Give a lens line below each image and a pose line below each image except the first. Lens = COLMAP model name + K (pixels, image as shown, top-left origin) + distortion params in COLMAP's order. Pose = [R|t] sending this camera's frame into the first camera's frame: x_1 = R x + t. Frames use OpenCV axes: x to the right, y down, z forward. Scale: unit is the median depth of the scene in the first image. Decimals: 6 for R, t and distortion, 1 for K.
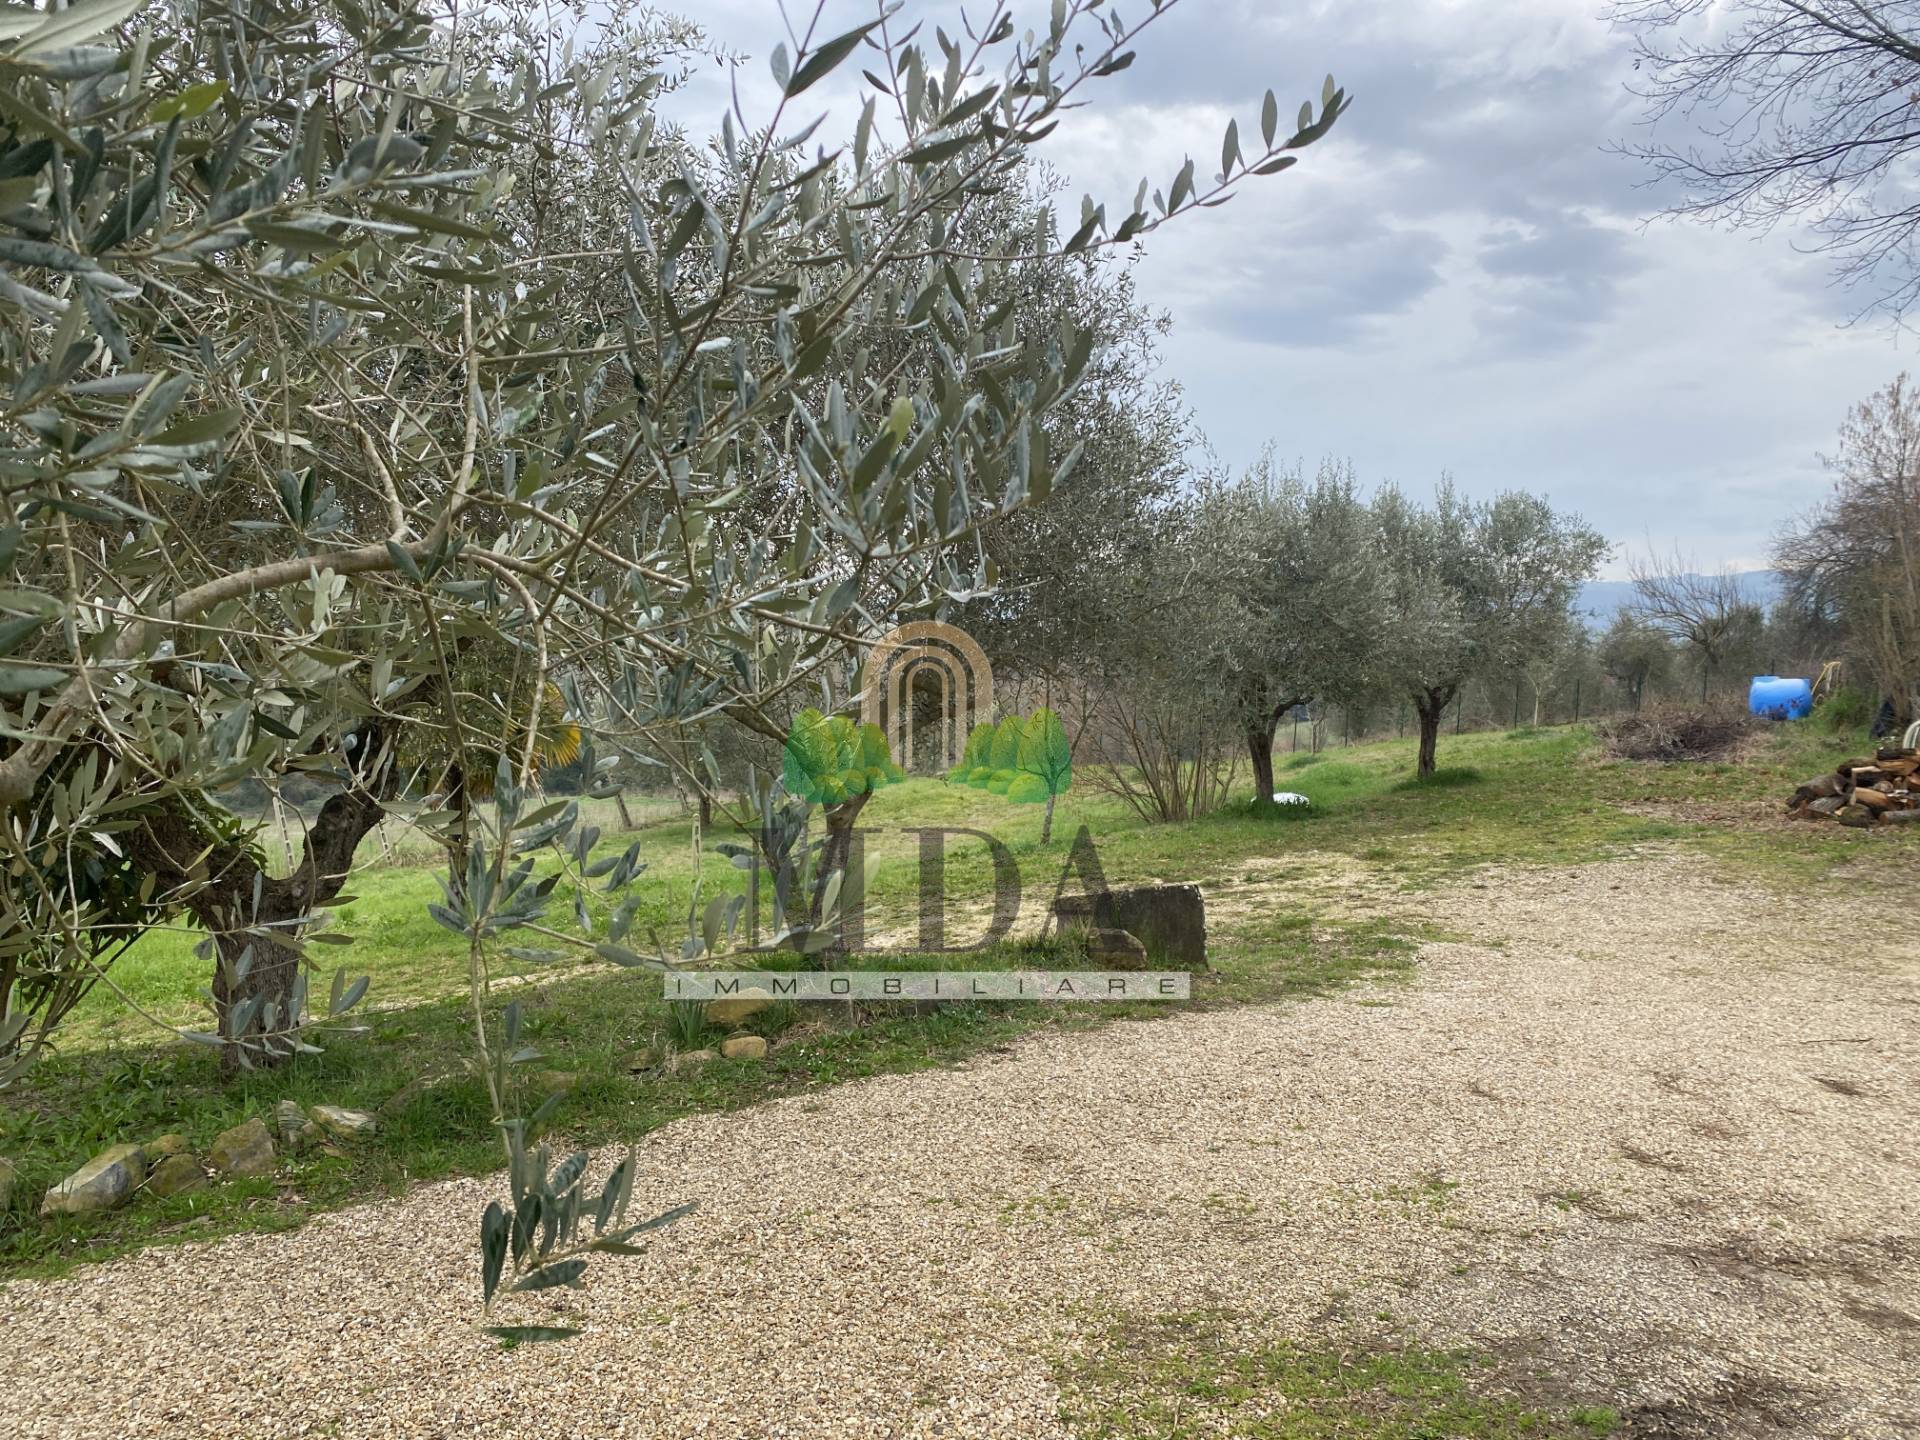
lens RADIAL K [[1466.5, 0, 949.3], [0, 1466.5, 717.8], [0, 0, 1]] dist [0.042982, -0.022188]
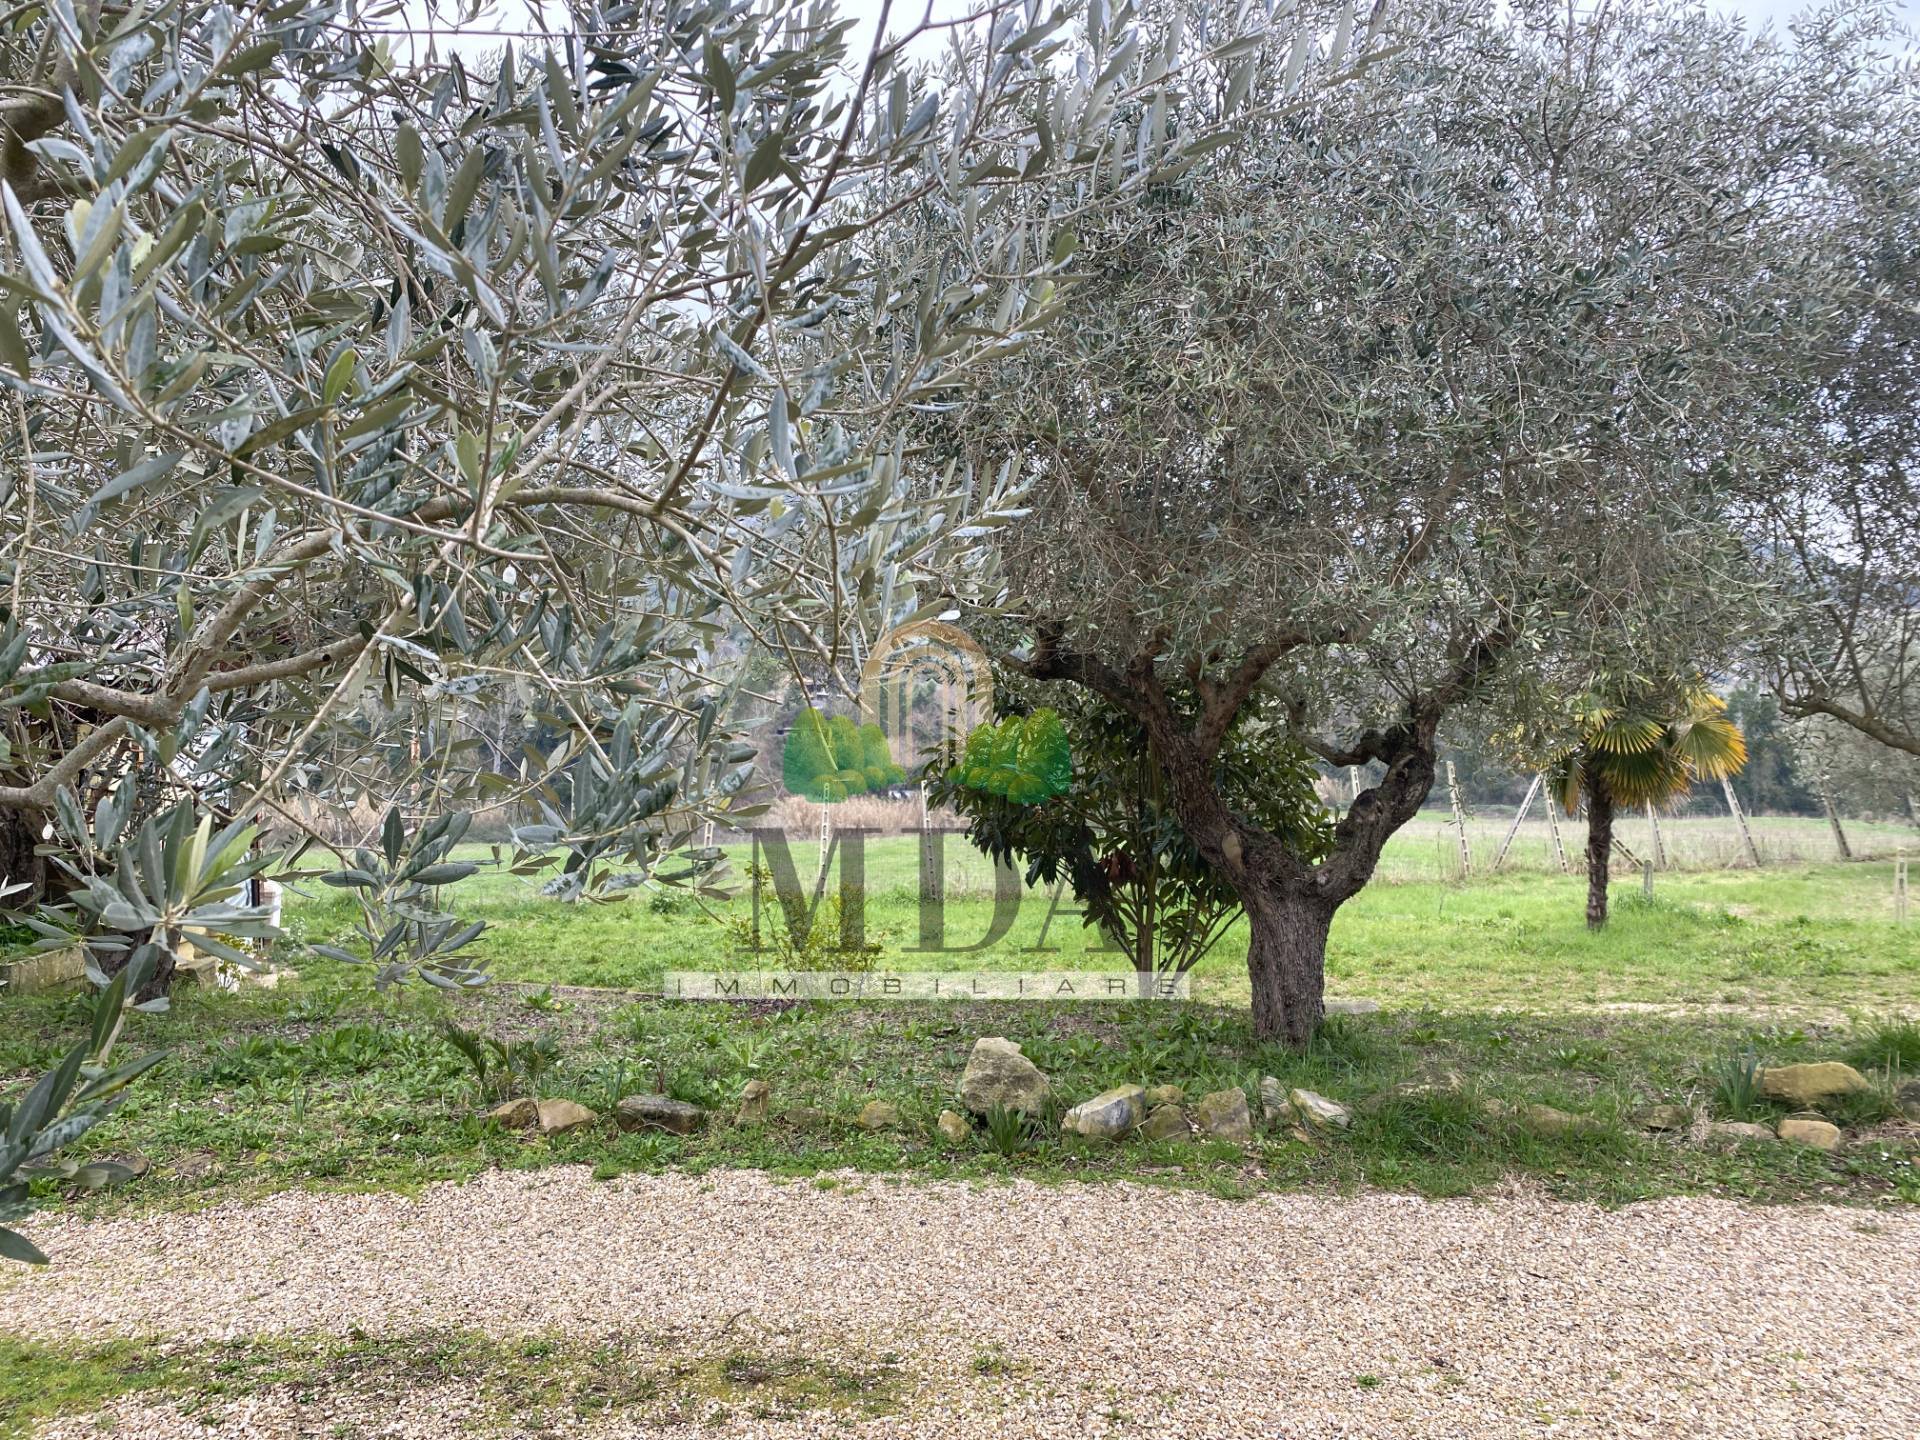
lens RADIAL K [[1466.5, 0, 958.0], [0, 1466.5, 722.4], [0, 0, 1]] dist [0.042982, -0.022188]
pose [[0.717405, 0.032260, -0.695909, 0.112061], [-0.031877, 0.999401, 0.013468, 0.002288], [0.695927, 0.012522, 0.718003, 0.104077]]
